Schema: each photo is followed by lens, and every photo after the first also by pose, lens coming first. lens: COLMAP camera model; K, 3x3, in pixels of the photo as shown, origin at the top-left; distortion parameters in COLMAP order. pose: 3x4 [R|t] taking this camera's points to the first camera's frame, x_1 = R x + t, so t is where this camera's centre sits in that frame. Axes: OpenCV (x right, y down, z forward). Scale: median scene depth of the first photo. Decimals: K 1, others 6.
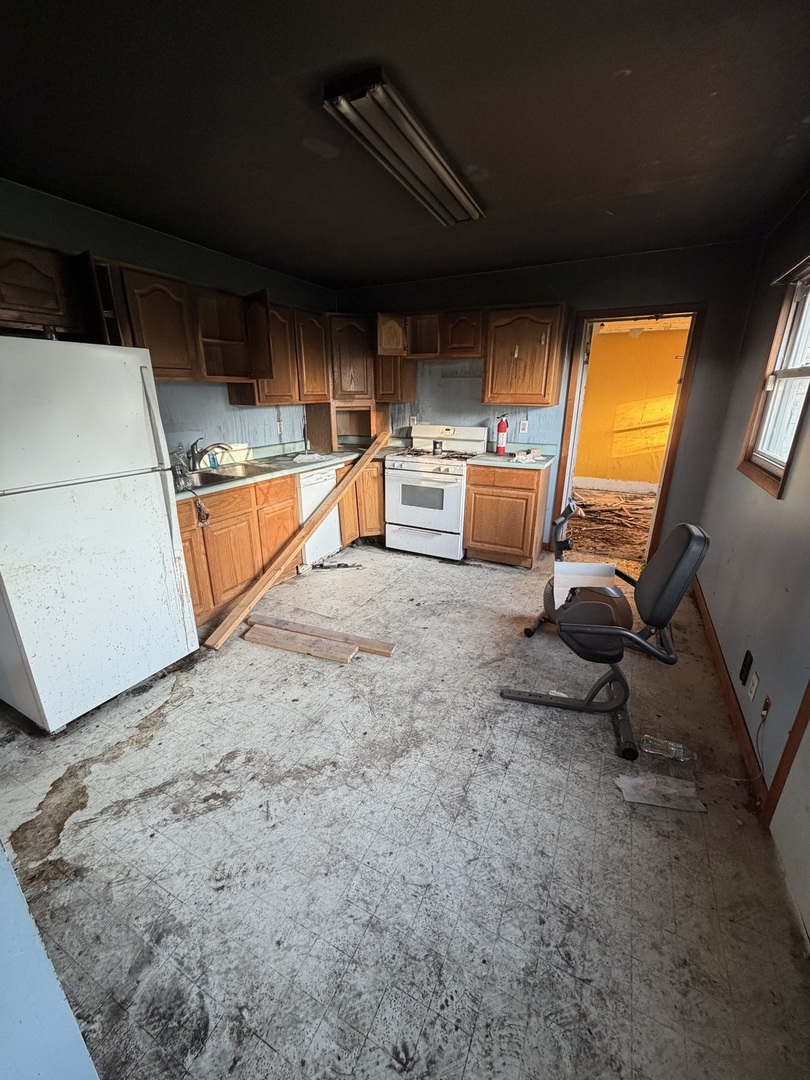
lens RADIAL K [[431.9, 0, 405.0], [0, 431.9, 540.0], [0, 0, 1]] dist [-0.000016, -0.000038]
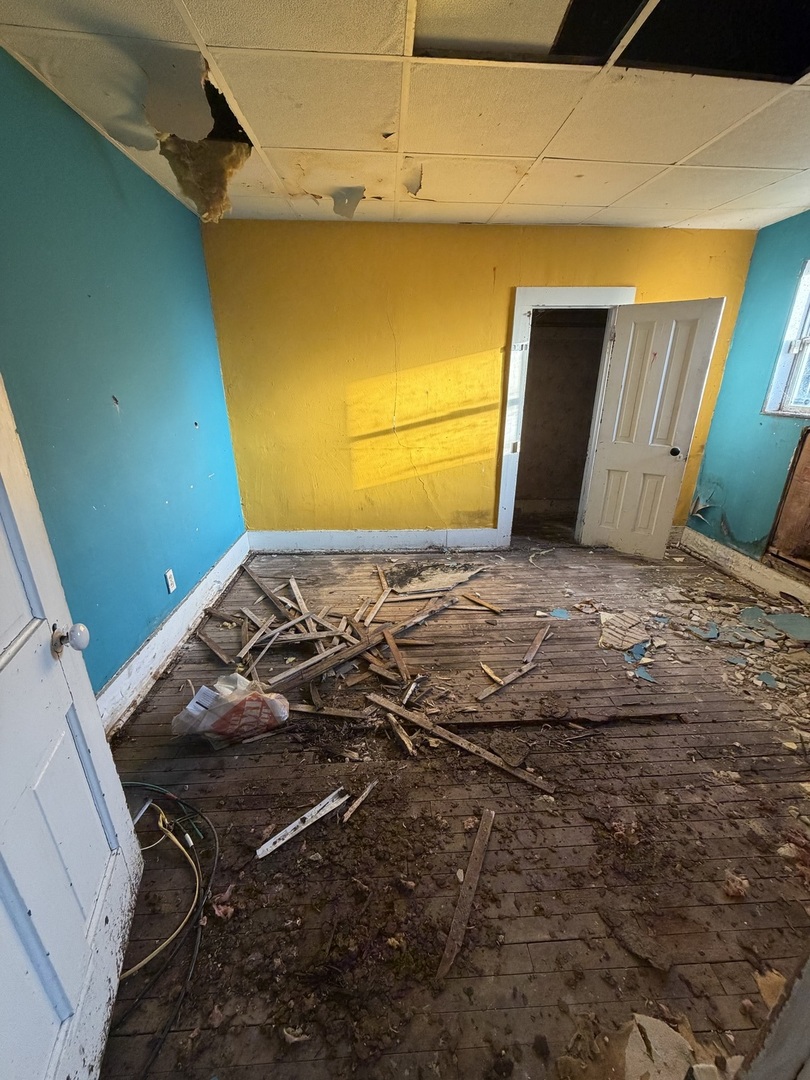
lens RADIAL K [[431.9, 0, 405.0], [0, 431.9, 540.0], [0, 0, 1]] dist [-0.000016, -0.000038]
pose [[0.877596, -0.172396, 0.447331, 0.306915], [0.155686, 0.985017, 0.074182, -0.168044], [-0.453417, 0.004541, 0.891287, 0.544909]]
